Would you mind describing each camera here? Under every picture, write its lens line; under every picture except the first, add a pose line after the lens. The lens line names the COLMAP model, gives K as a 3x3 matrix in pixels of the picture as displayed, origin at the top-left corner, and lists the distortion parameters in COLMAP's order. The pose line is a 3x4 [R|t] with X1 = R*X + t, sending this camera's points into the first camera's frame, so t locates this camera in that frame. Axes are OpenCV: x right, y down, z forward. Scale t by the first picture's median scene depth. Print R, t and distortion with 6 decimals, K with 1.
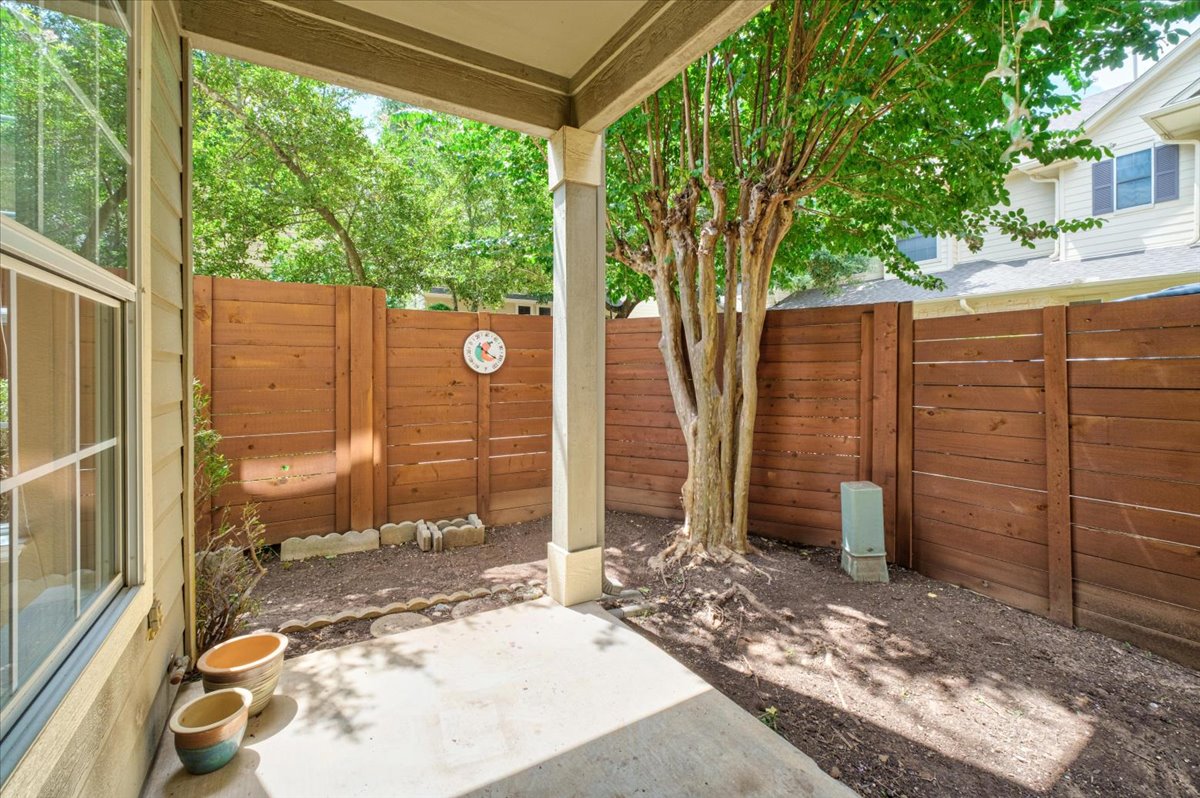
lens RADIAL K [[511.6, 0, 600.8], [0, 511.6, 369.2], [0, 0, 1]] dist [-0.010157, 0.000097]
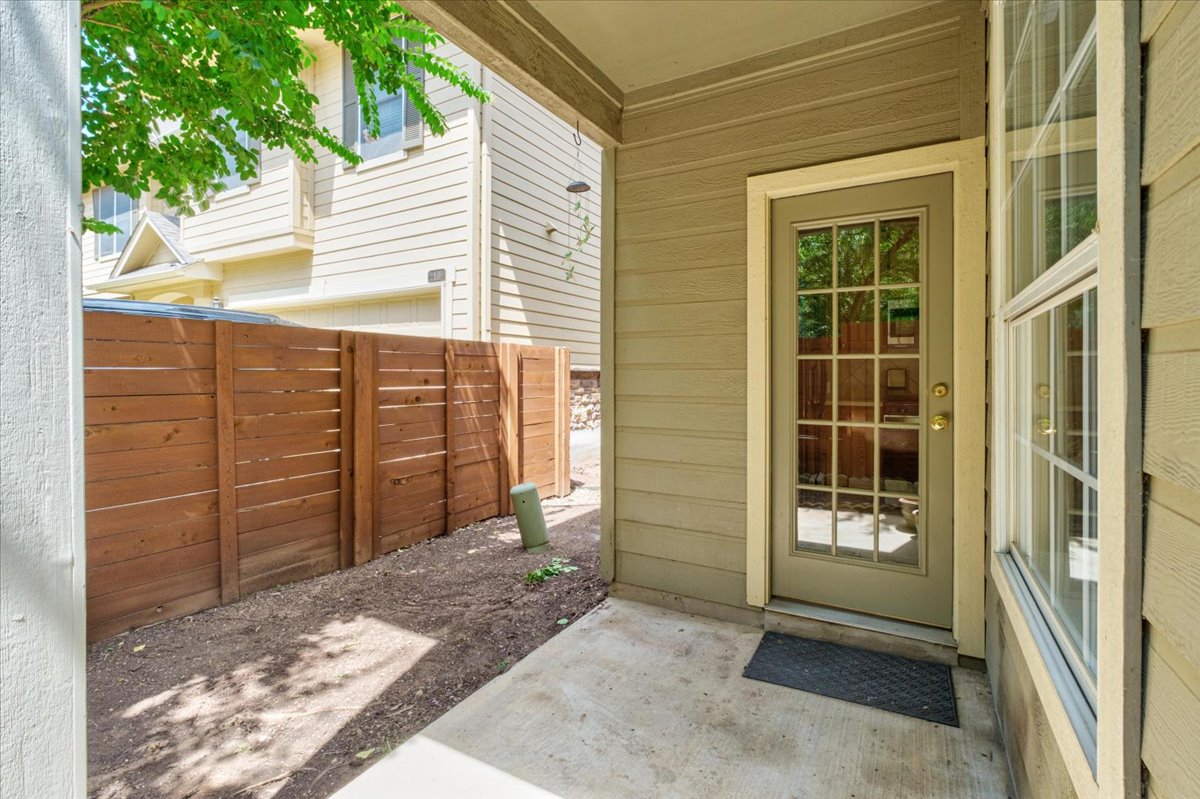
lens RADIAL K [[506.2, 0, 605.5], [0, 506.2, 382.7], [0, 0, 1]] dist [-0.011335, 0.005258]
pose [[-0.456469, 0.008195, 0.889701, -0.526189], [0.014266, 0.999896, -0.001890, 0.028774], [-0.889625, 0.011830, -0.456539, 0.844884]]
